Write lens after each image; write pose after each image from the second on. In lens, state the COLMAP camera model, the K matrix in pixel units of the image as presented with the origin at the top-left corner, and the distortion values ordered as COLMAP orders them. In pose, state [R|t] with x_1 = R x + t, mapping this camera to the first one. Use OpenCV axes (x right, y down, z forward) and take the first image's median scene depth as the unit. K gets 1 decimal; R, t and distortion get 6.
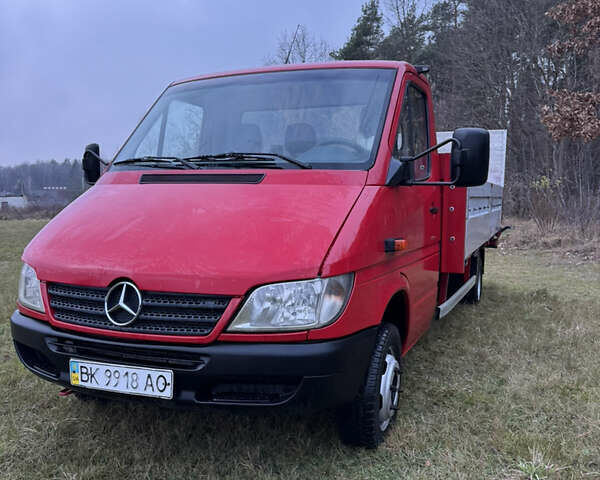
lens RADIAL K [[555.3, 0, 307.2], [0, 555.3, 238.6], [0, 0, 1]] dist [0.189361, -0.404414]
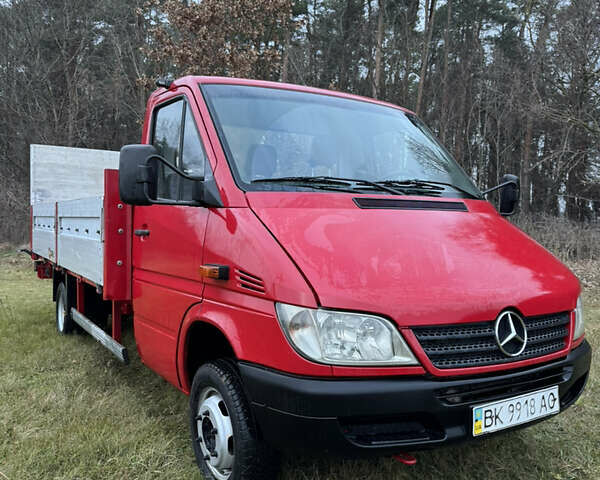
lens RADIAL K [[555.3, 0, 307.2], [0, 555.3, 238.6], [0, 0, 1]] dist [0.189361, -0.404414]
pose [[0.588351, -0.020487, 0.808346, -1.306437], [0.048936, 0.998749, -0.010306, -0.056119], [-0.807123, 0.045621, 0.588618, 0.687772]]
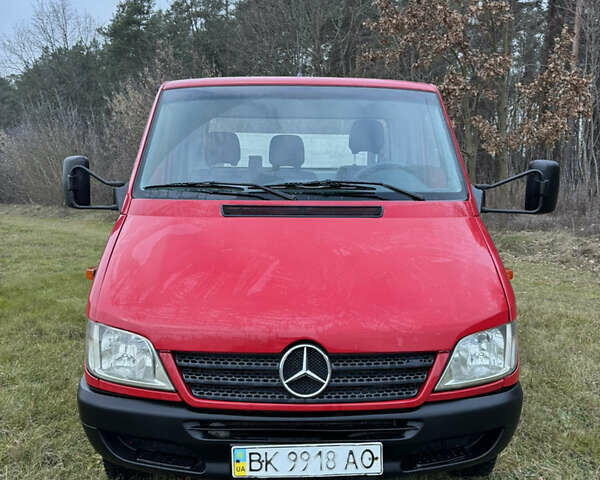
lens RADIAL K [[555.3, 0, 307.2], [0, 555.3, 238.6], [0, 0, 1]] dist [0.189361, -0.404414]
pose [[0.916114, -0.037535, 0.399157, -0.642334], [0.027954, 0.999165, 0.029799, -0.106557], [-0.399942, -0.016141, 0.916398, 0.226031]]
